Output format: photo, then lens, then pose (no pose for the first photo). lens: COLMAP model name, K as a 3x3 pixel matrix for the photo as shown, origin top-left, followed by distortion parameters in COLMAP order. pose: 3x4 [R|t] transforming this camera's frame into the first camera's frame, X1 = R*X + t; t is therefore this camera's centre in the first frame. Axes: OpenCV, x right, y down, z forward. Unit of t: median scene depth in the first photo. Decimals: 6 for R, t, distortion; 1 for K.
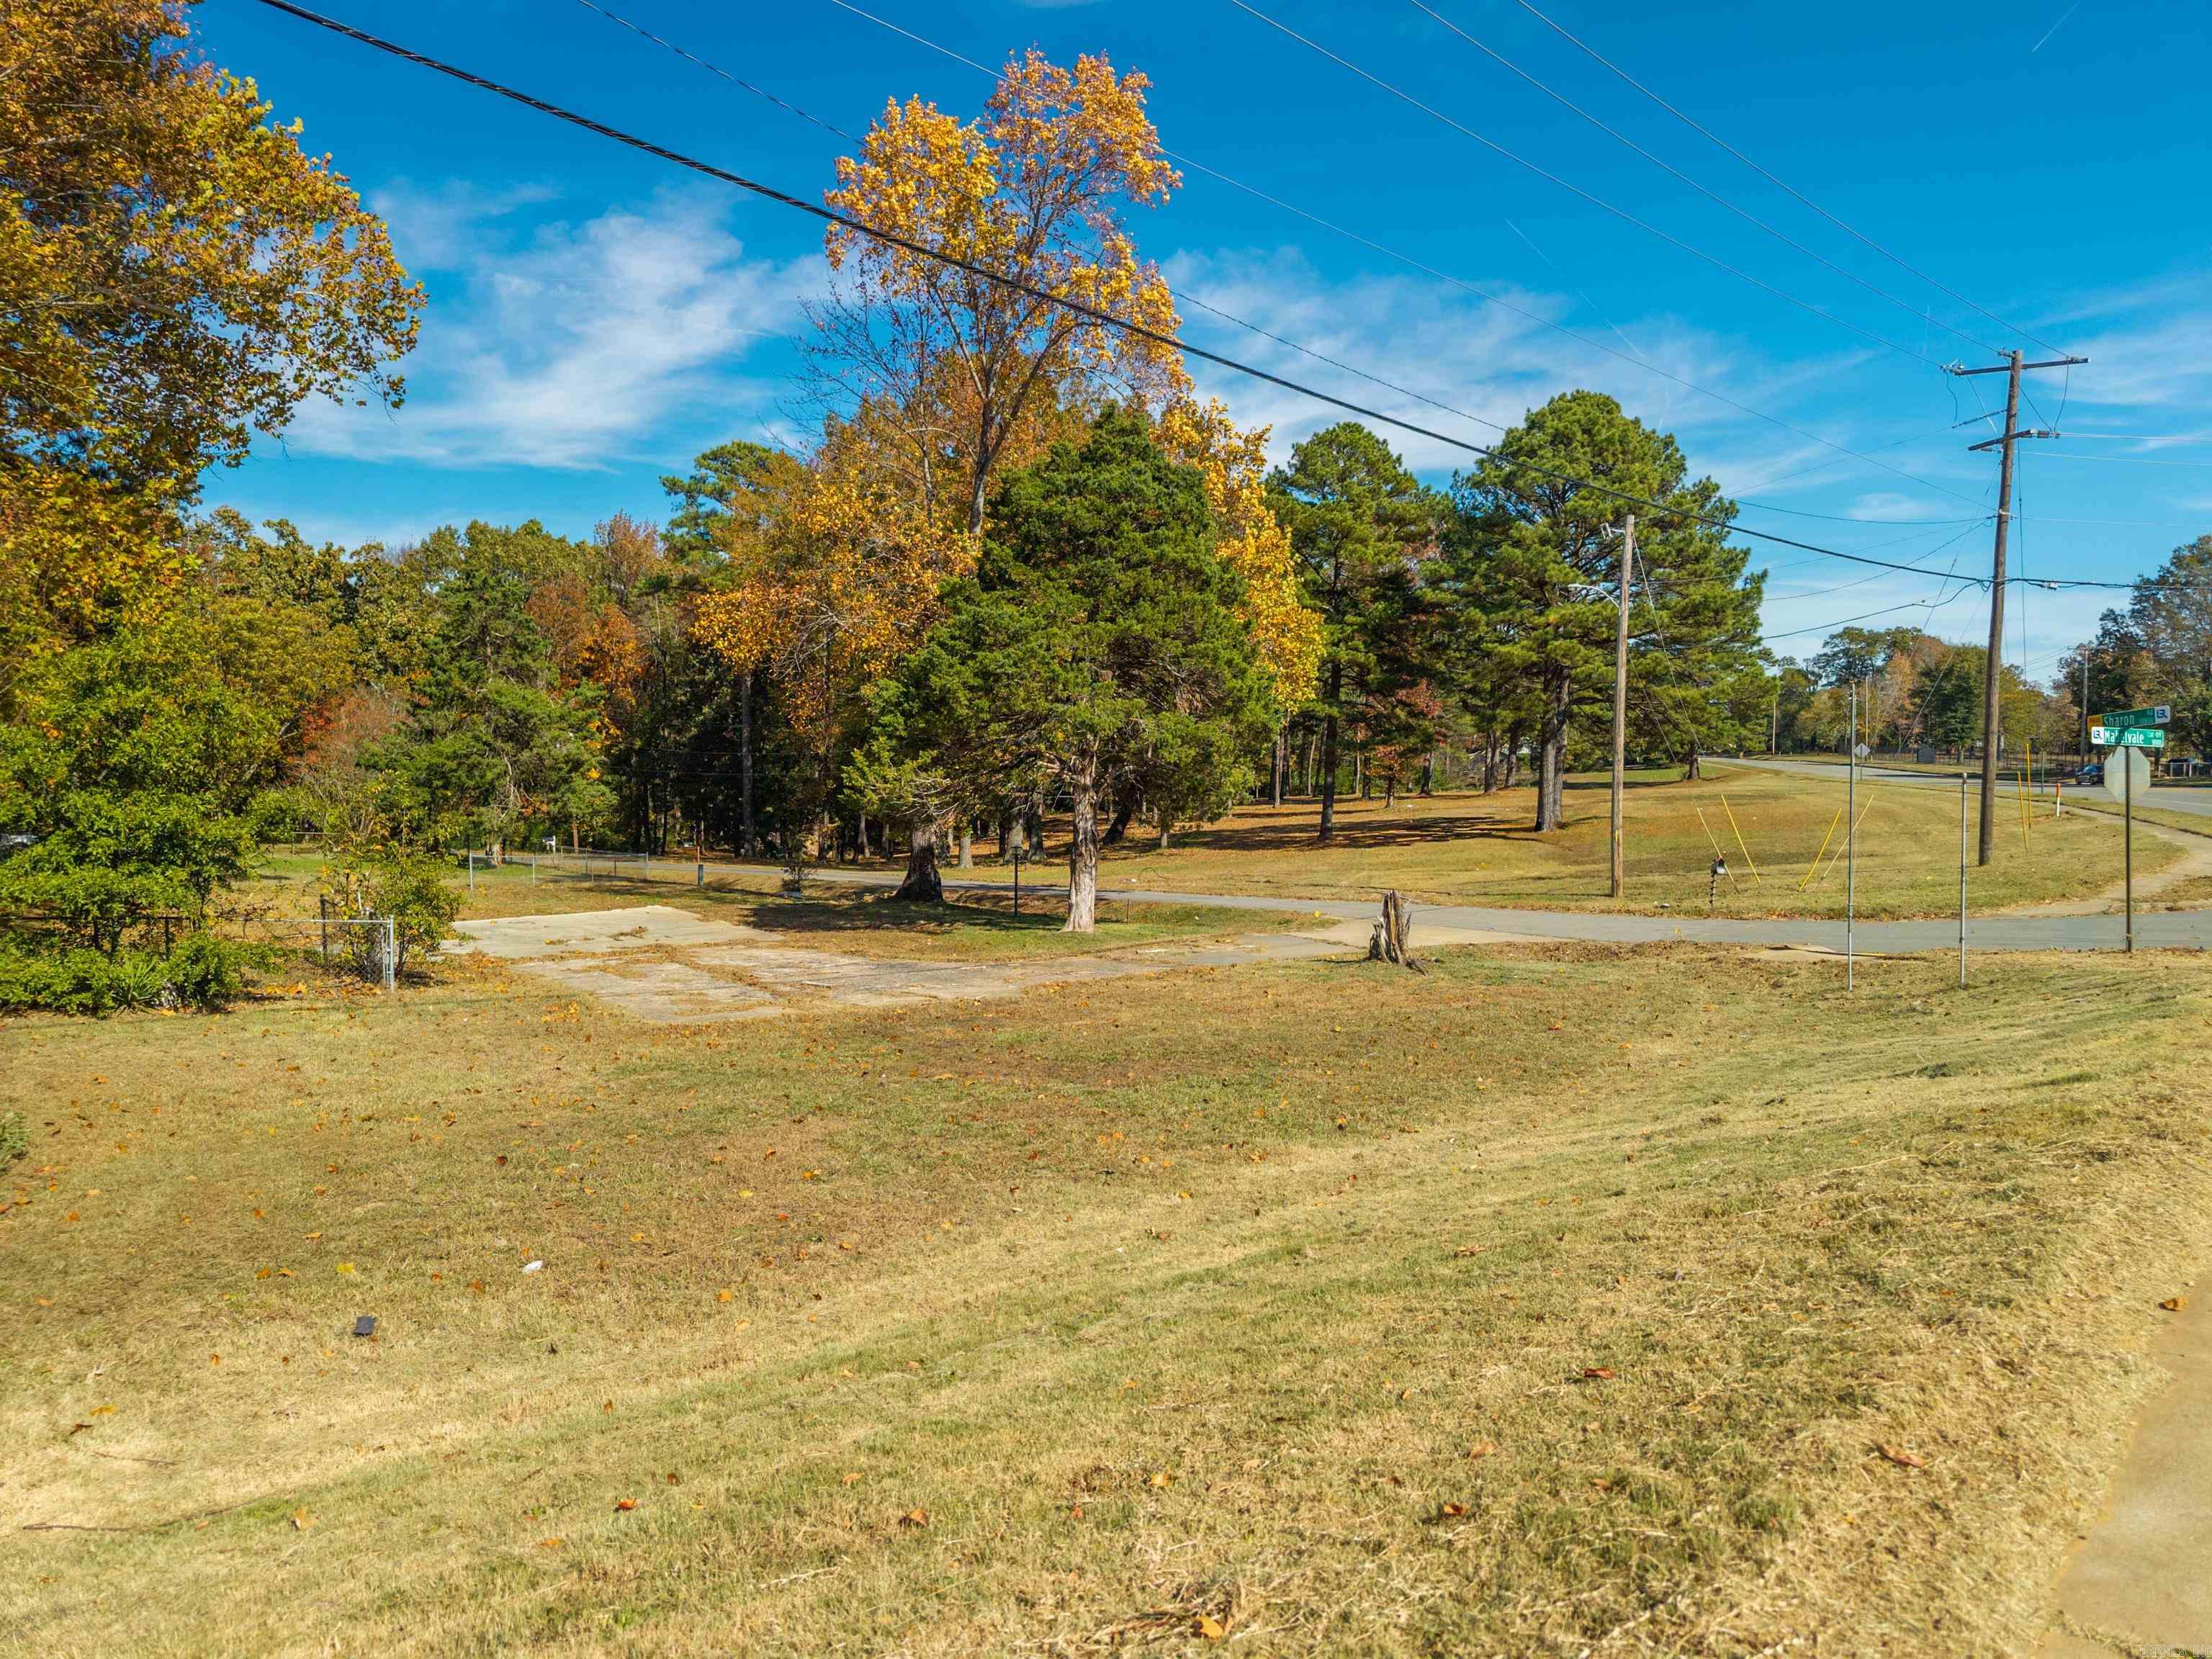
lens RADIAL K [[1444.1, 0, 1093.3], [0, 1444.1, 831.3], [0, 0, 1]] dist [0.004938, -0.003777]
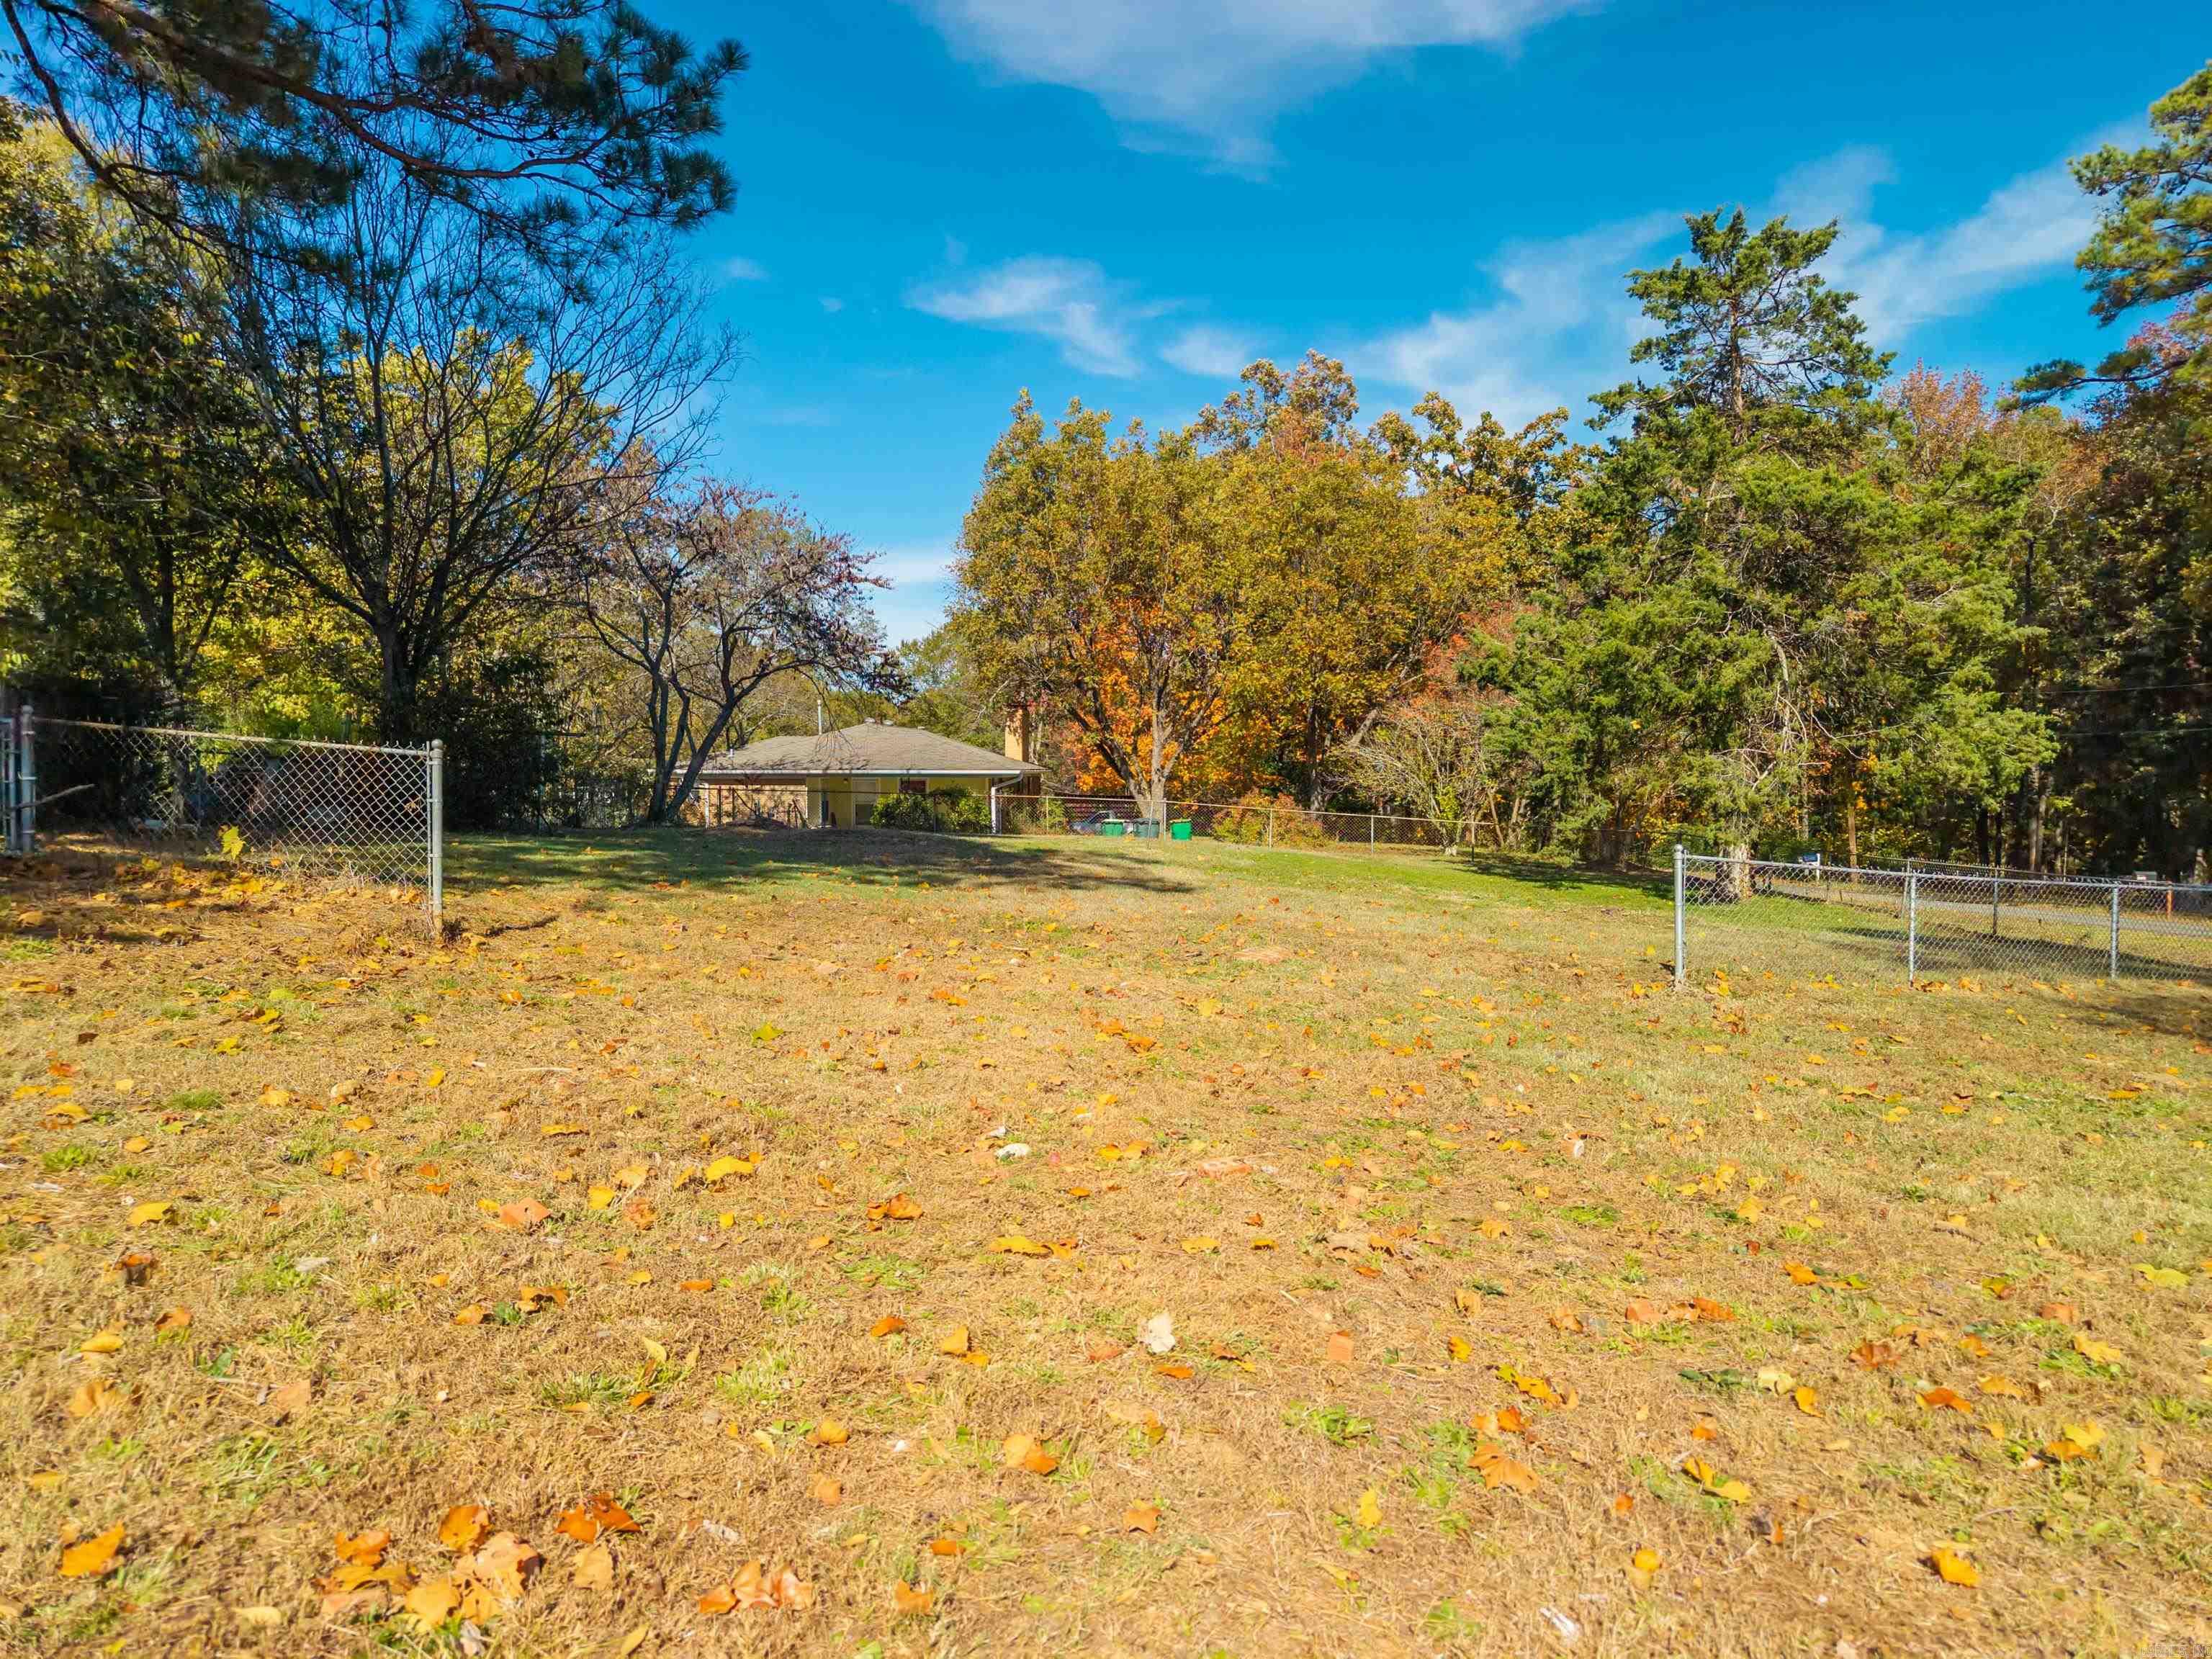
lens RADIAL K [[1444.1, 0, 1093.3], [0, 1444.1, 831.3], [0, 0, 1]] dist [0.004938, -0.003777]
pose [[0.699834, 0.024948, -0.713870, -0.251155], [-0.036703, 0.999326, -0.001057, 0.012289], [0.713362, 0.026941, 0.700278, 0.585914]]
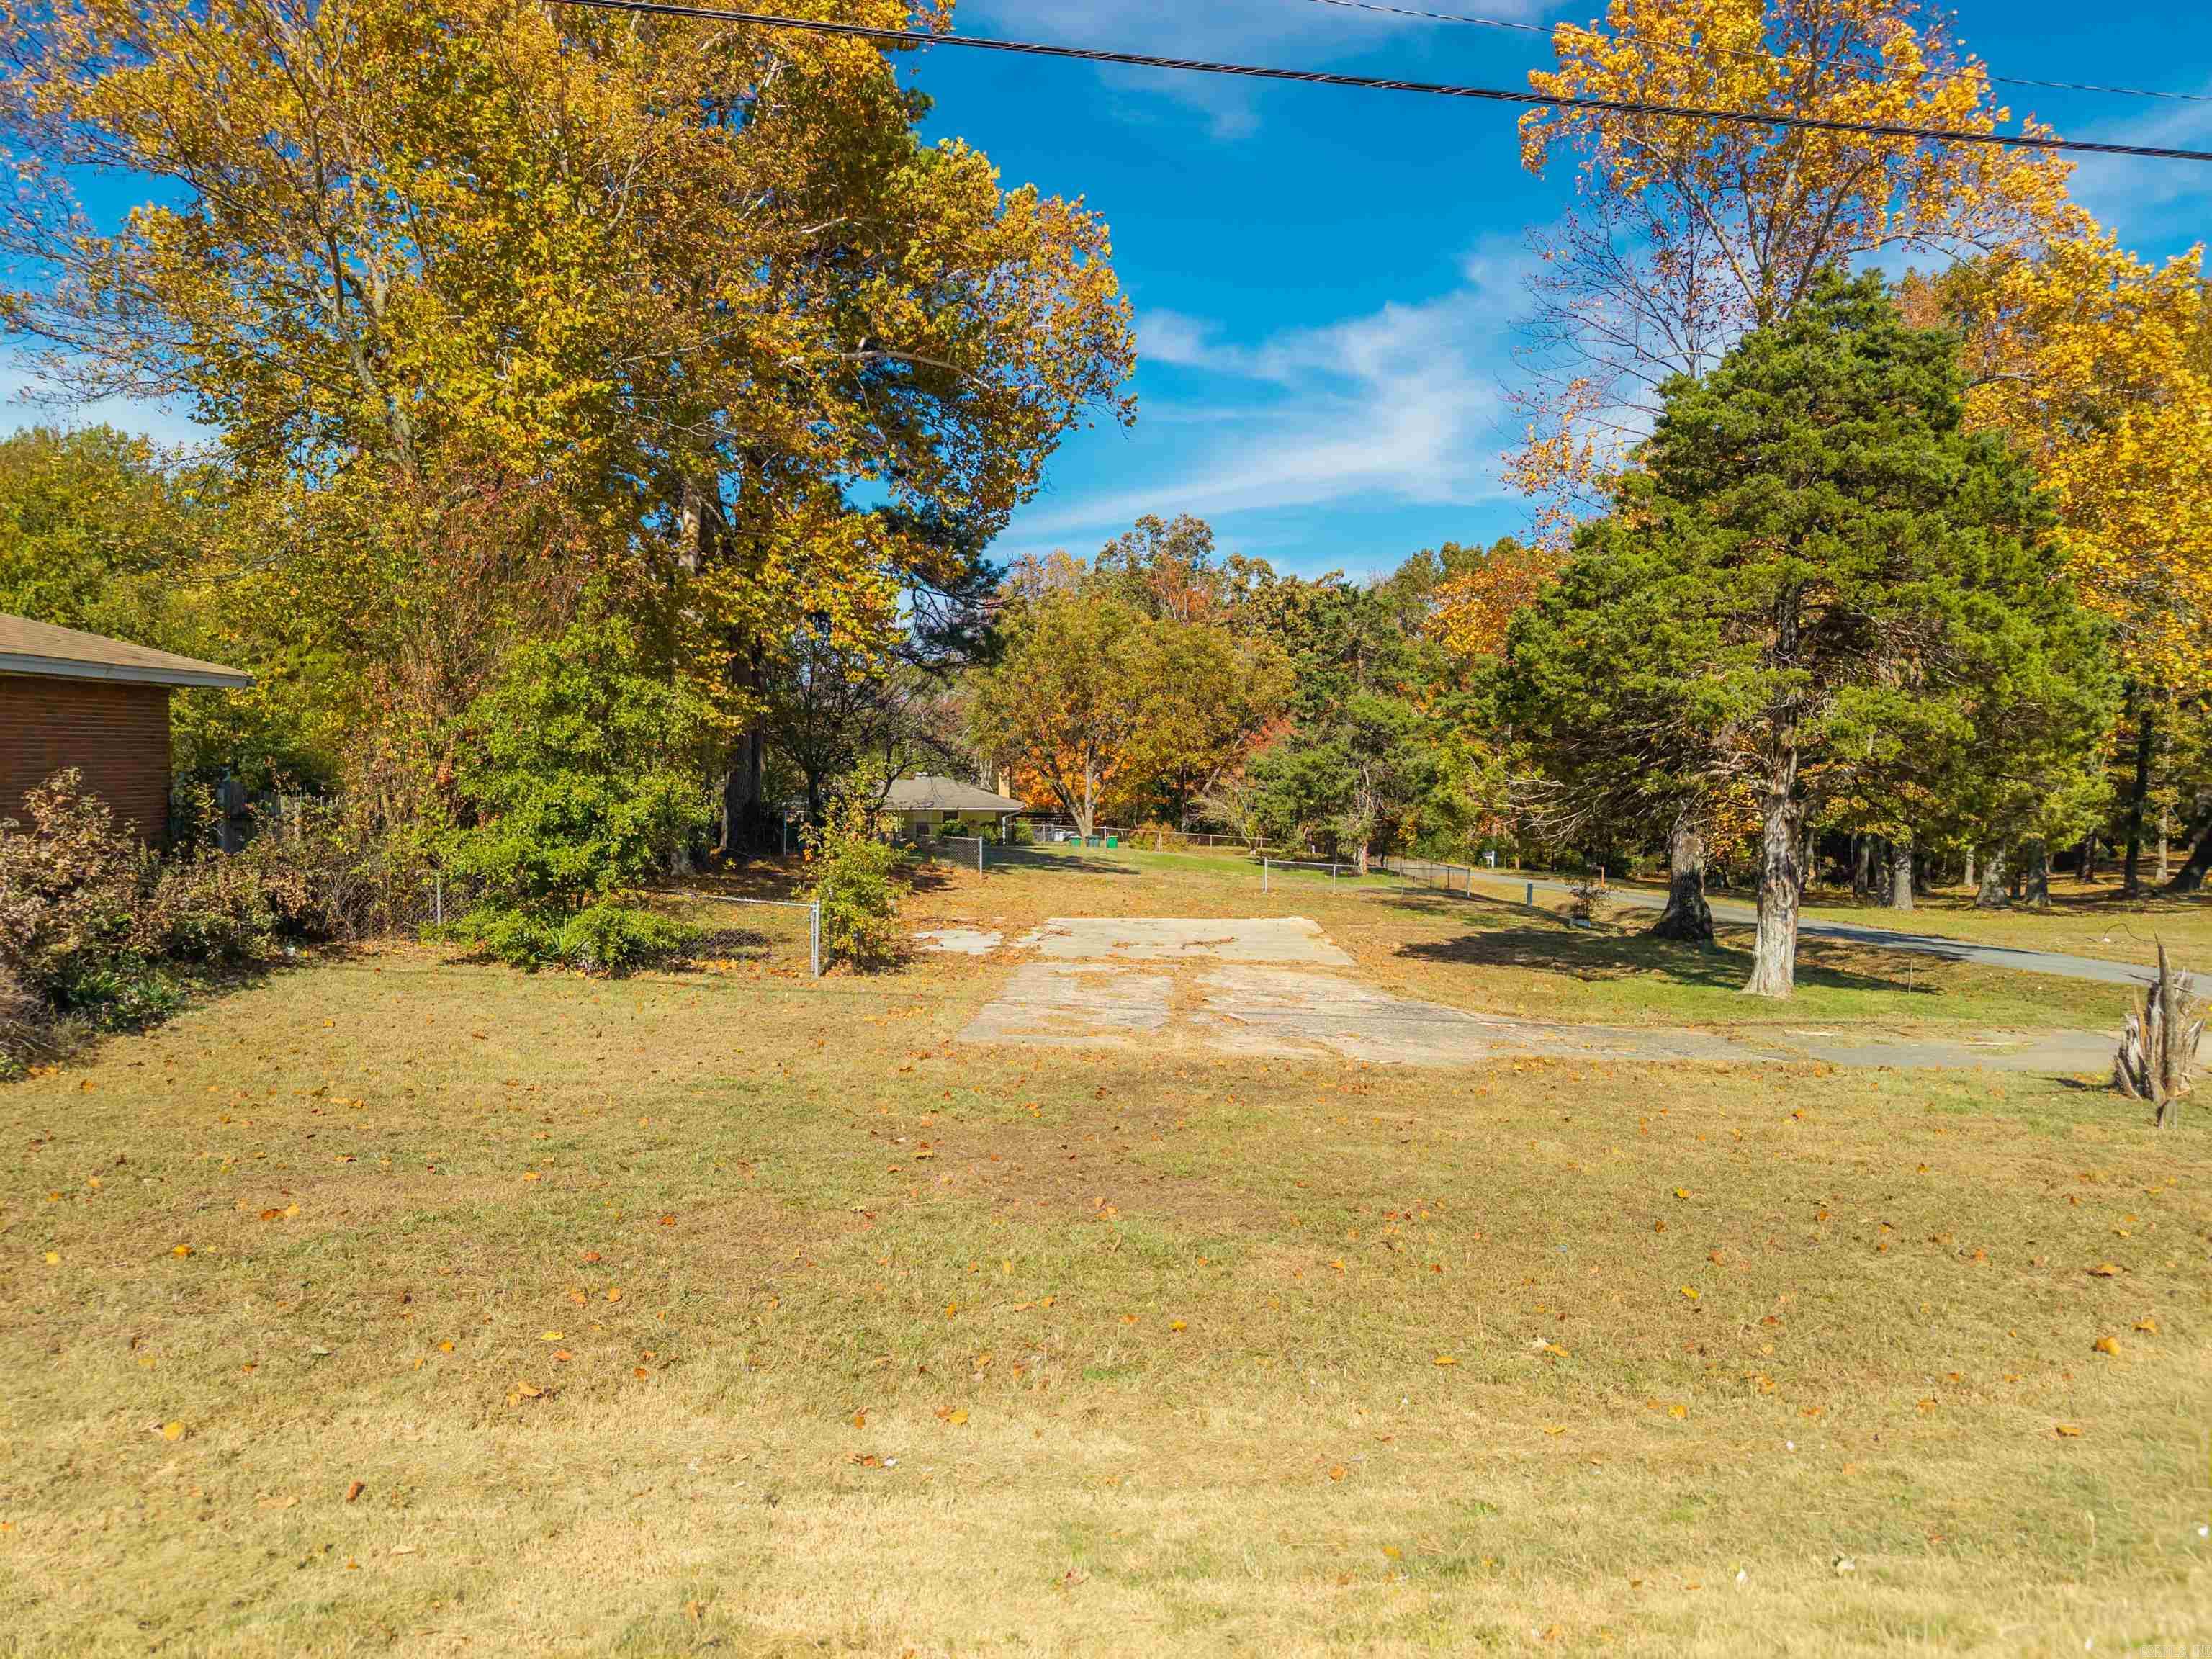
lens RADIAL K [[1444.1, 0, 1093.3], [0, 1444.1, 831.3], [0, 0, 1]] dist [0.004938, -0.003777]
pose [[0.759095, 0.029742, -0.650300, 0.107155], [-0.038654, 0.999252, 0.000581, -0.000271], [0.649831, 0.024696, 0.759678, 0.115769]]
